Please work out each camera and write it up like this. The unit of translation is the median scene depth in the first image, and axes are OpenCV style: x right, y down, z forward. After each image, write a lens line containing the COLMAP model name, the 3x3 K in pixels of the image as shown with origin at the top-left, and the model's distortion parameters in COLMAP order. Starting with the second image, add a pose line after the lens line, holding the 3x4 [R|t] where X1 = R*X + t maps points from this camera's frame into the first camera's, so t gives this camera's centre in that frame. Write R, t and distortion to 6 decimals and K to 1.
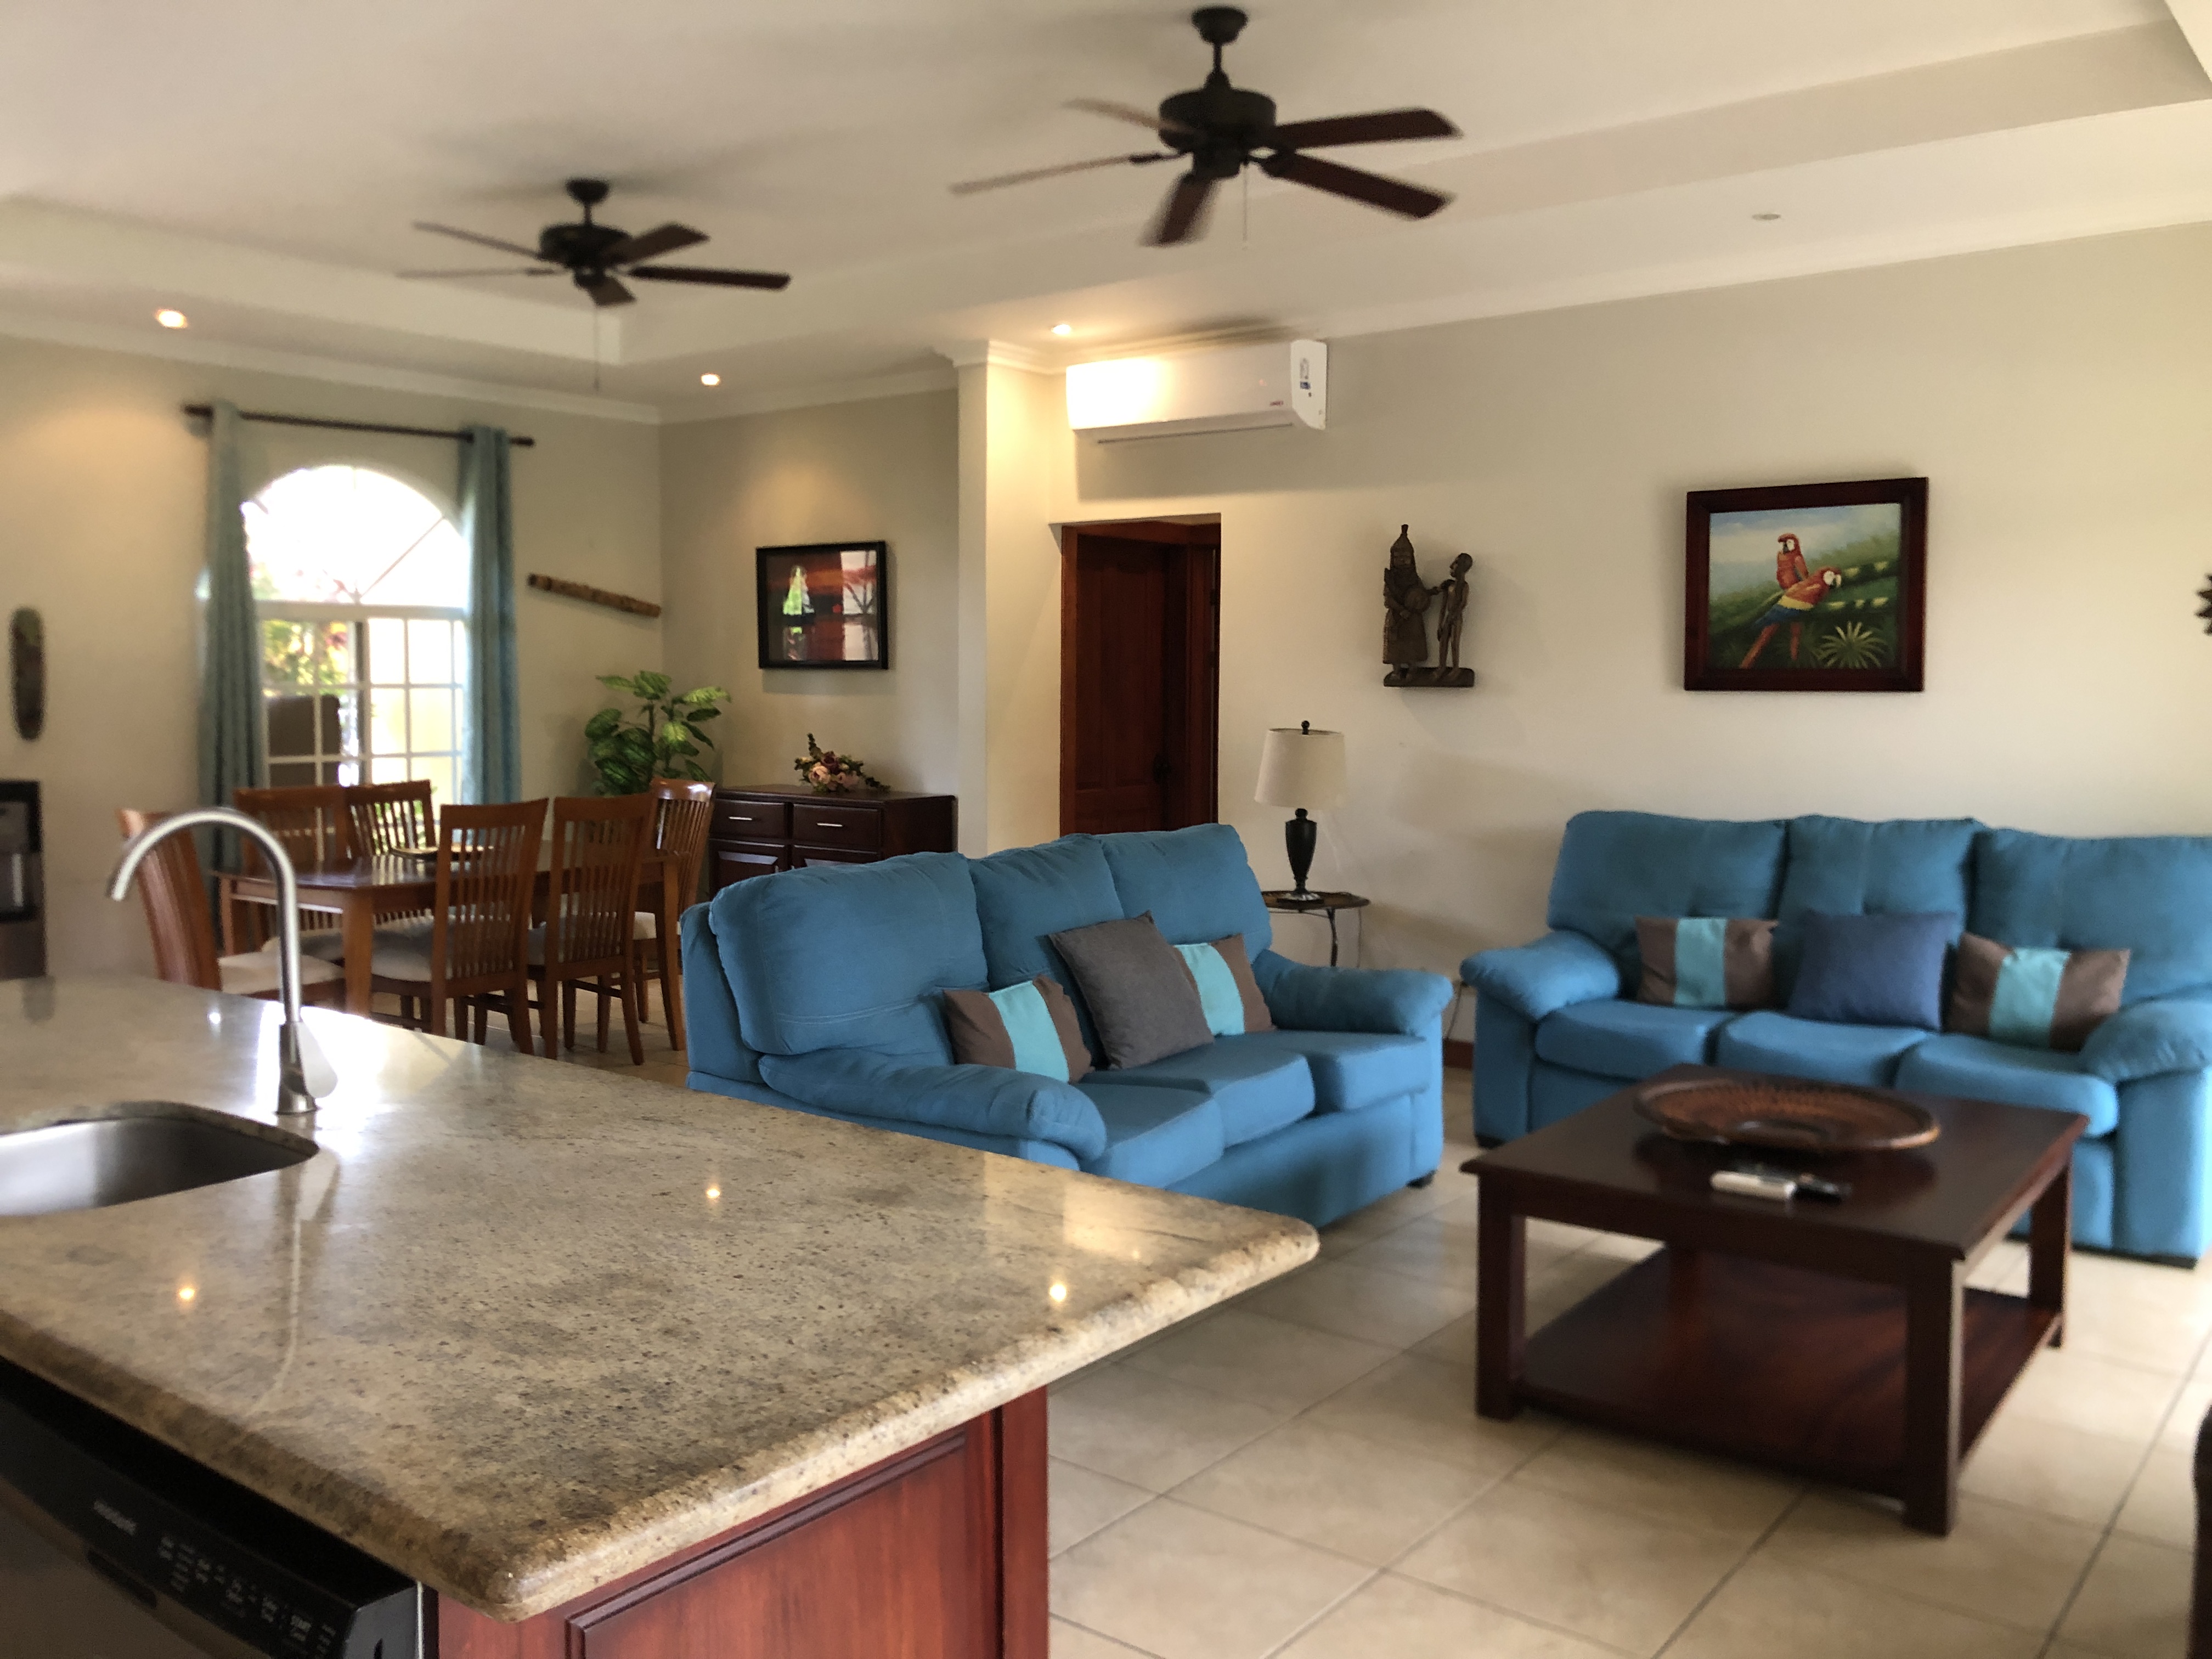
lens RADIAL K [[1809.0, 0, 1105.6], [0, 1809.0, 784.0], [0, 0, 1]] dist [0.012455, -0.003591]
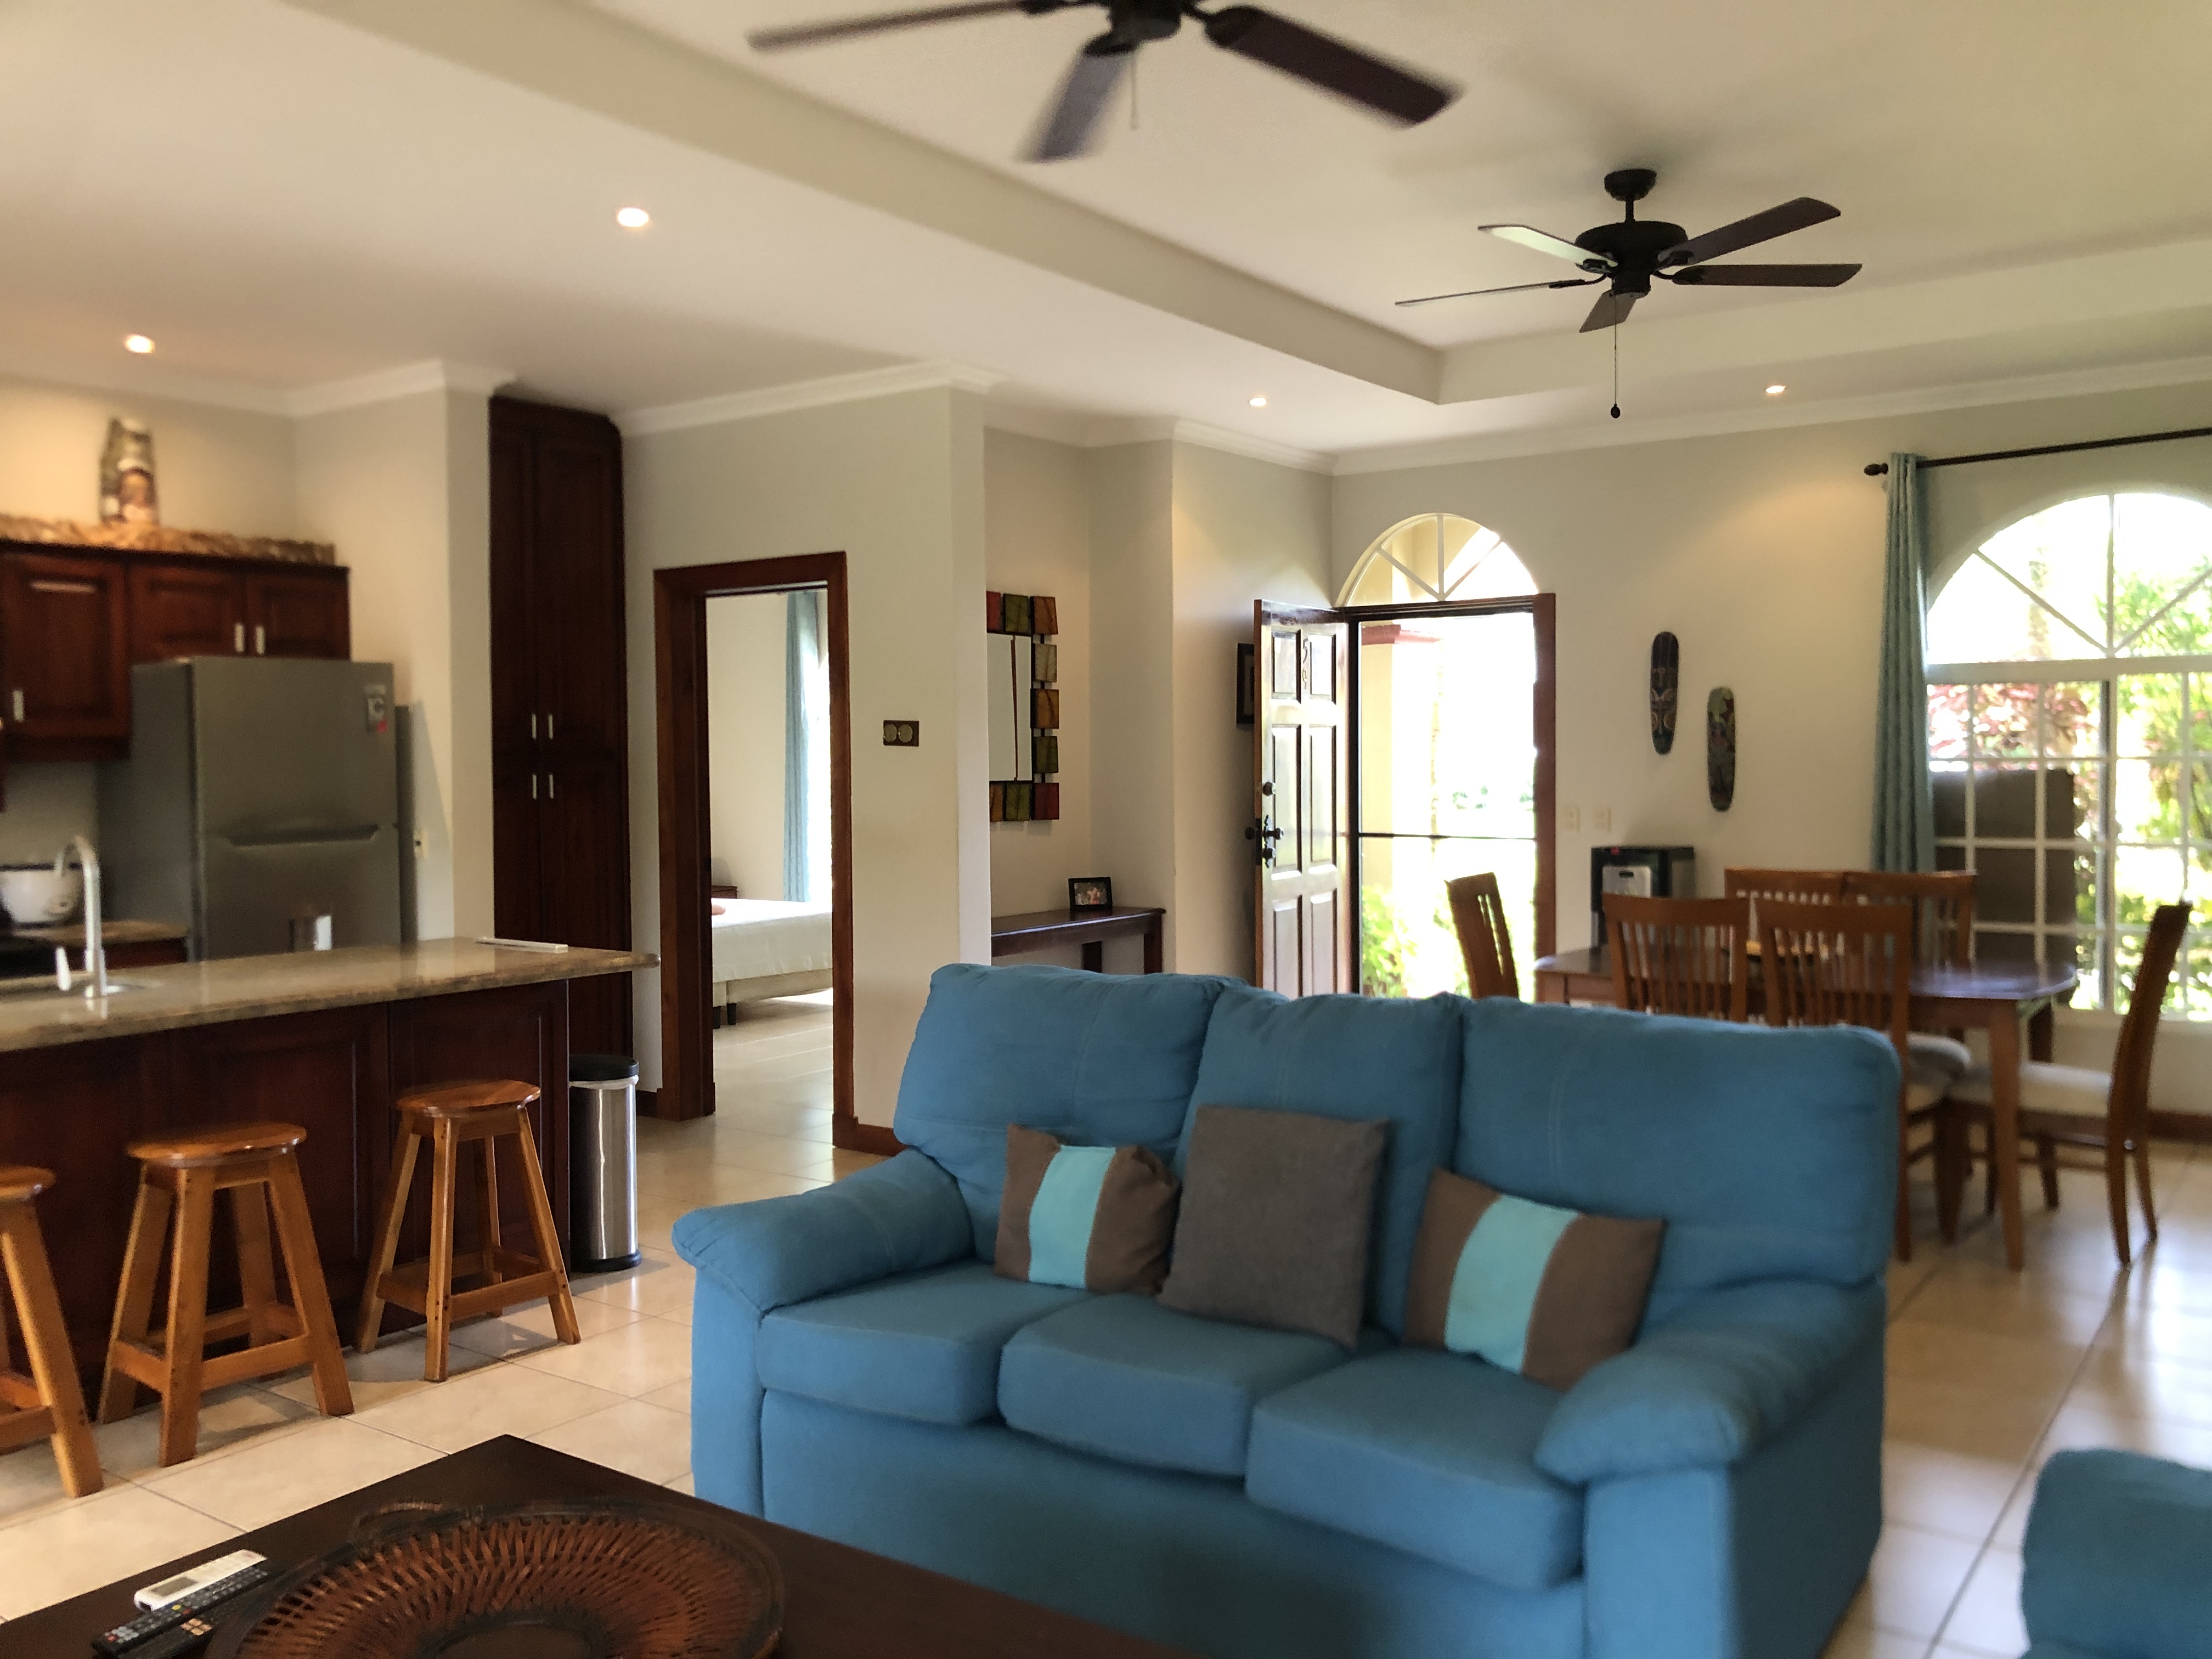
lens RADIAL K [[1791.4, 0, 1039.4], [0, 1791.4, 833.0], [0, 0, 1]] dist [-0.039782, -0.002676]
pose [[0.004570, 0.040785, -0.999157, 0.519565], [-0.047613, 0.998044, 0.040522, -0.040117], [0.998855, 0.047388, 0.006503, 0.685847]]
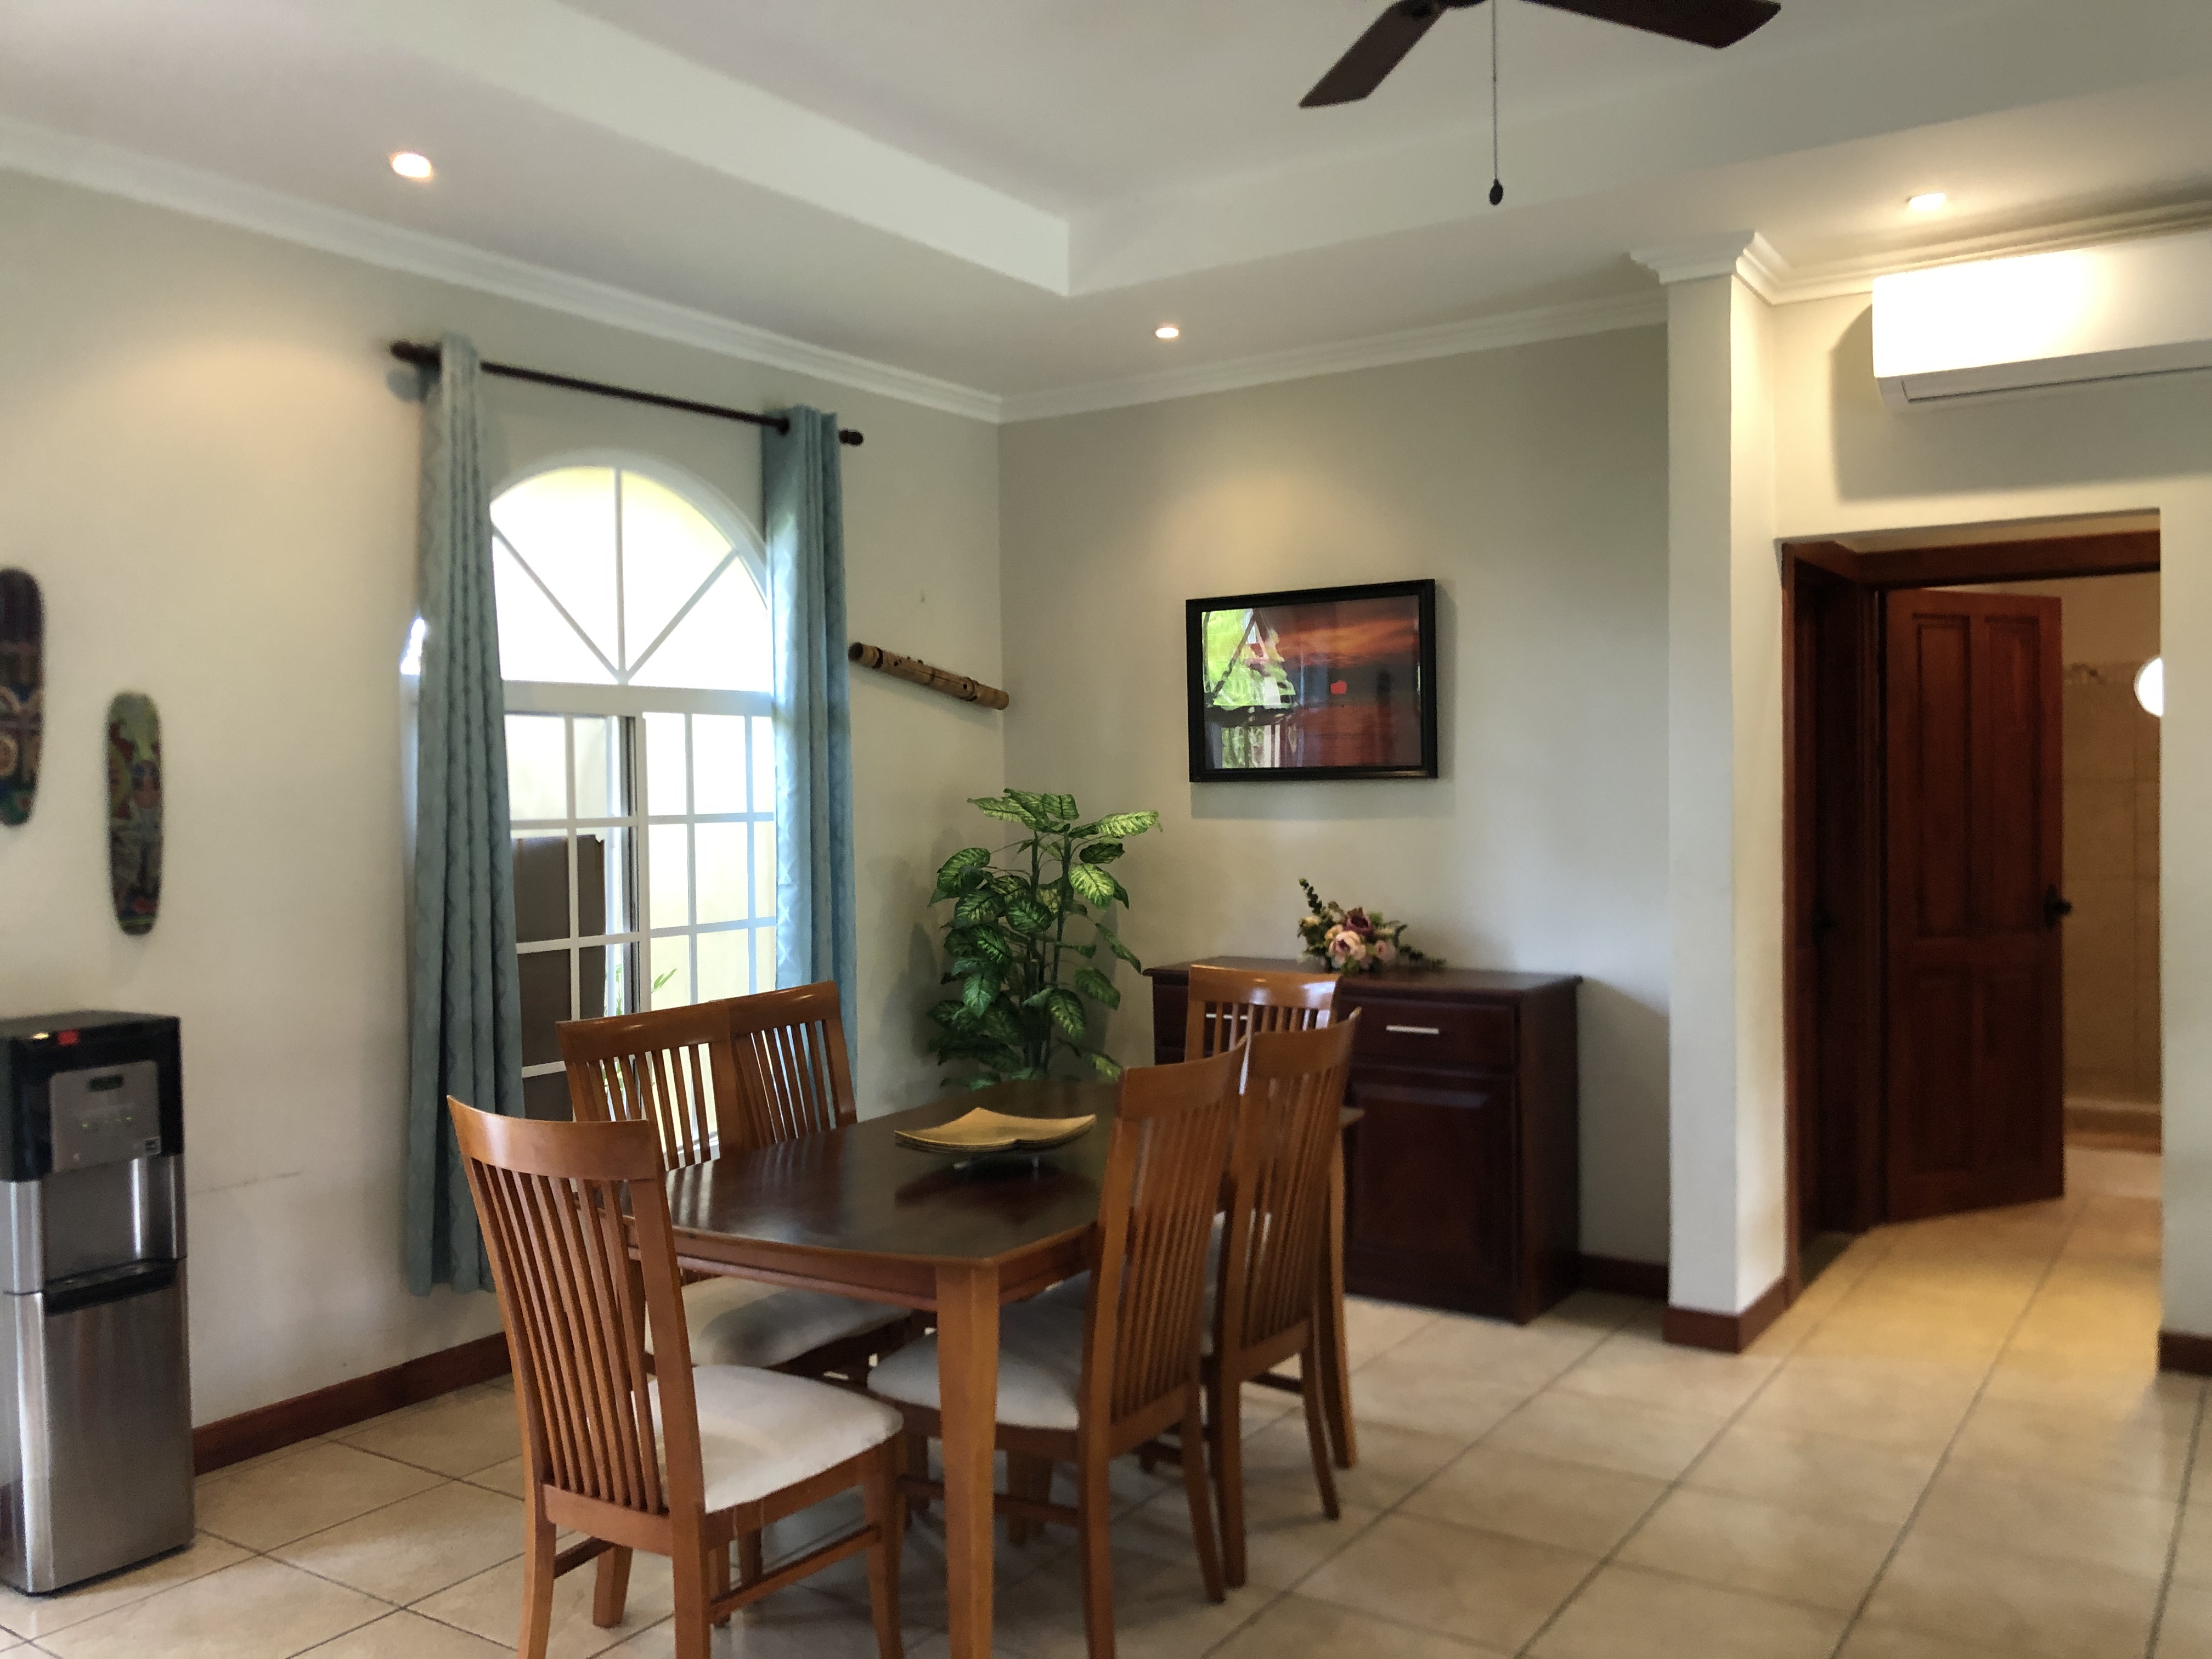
lens RADIAL K [[1814.6, 0, 1105.2], [0, 1814.6, 814.6], [0, 0, 1]] dist [0.013842, -0.000323]
pose [[0.996816, -0.019929, 0.077204, -0.399036], [0.023286, 0.998811, -0.042829, -0.035077], [-0.076259, 0.044490, 0.996095, 0.502304]]
